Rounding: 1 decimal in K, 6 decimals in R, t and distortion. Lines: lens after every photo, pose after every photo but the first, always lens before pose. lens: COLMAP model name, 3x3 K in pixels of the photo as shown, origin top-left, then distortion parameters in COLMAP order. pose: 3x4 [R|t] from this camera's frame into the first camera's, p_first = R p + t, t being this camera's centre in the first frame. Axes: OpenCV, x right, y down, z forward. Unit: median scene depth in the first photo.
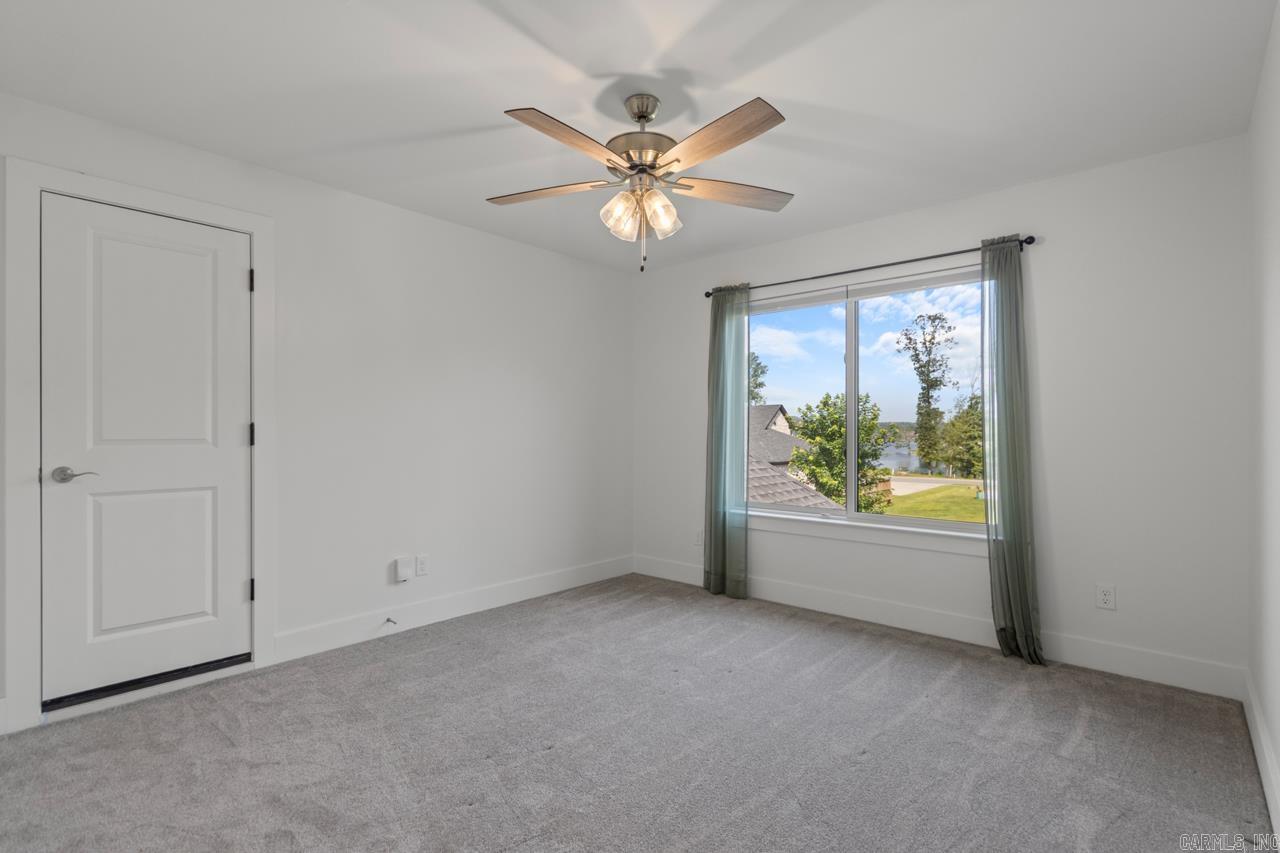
lens RADIAL K [[601.9, 0, 639.9], [0, 601.9, 429.0], [0, 0, 1]] dist [0.011193, -0.008458]
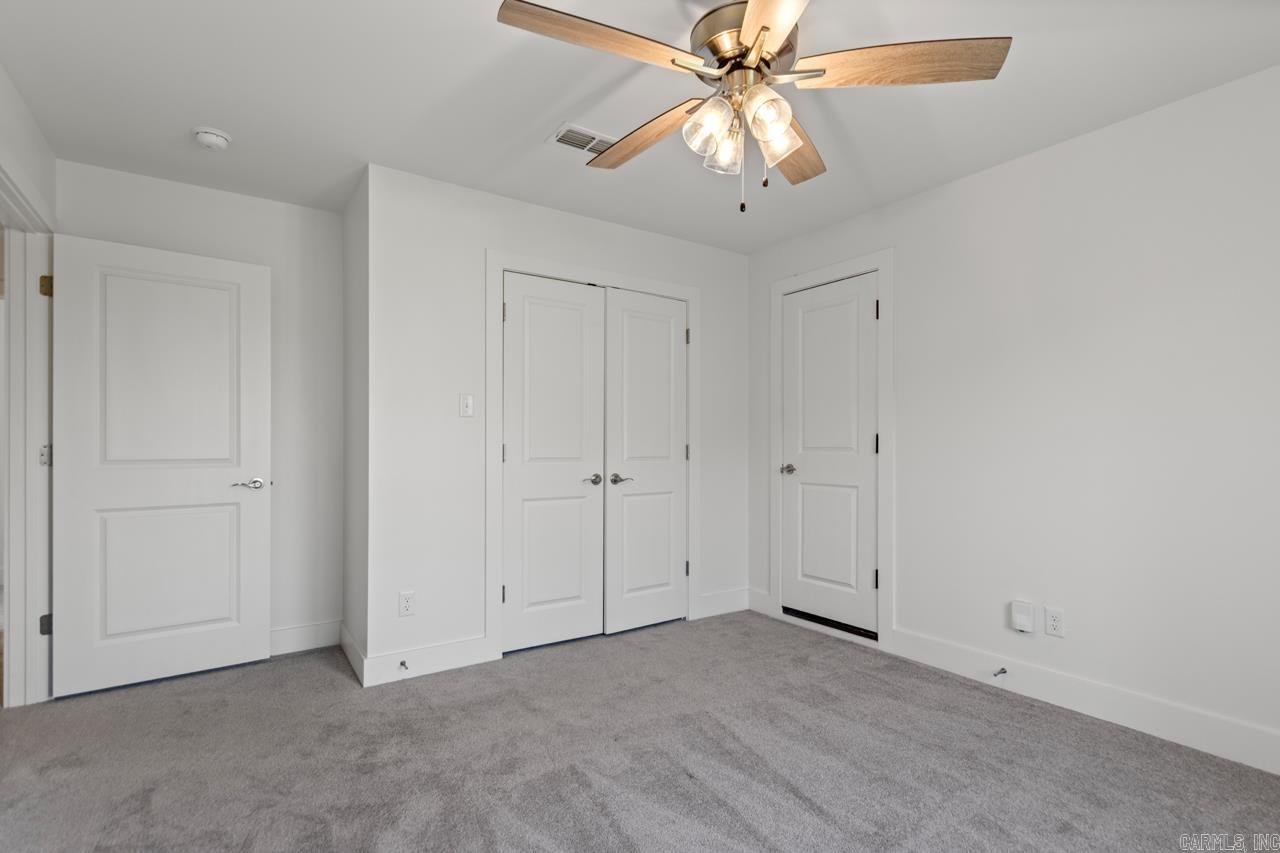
lens RADIAL K [[601.9, 0, 633.7], [0, 601.9, 433.0], [0, 0, 1]] dist [0.011193, -0.008458]
pose [[-0.223574, -0.012358, -0.974609, 0.646258], [0.007596, 0.999867, -0.014420, -0.000224], [0.974657, -0.010627, -0.223450, 0.886679]]
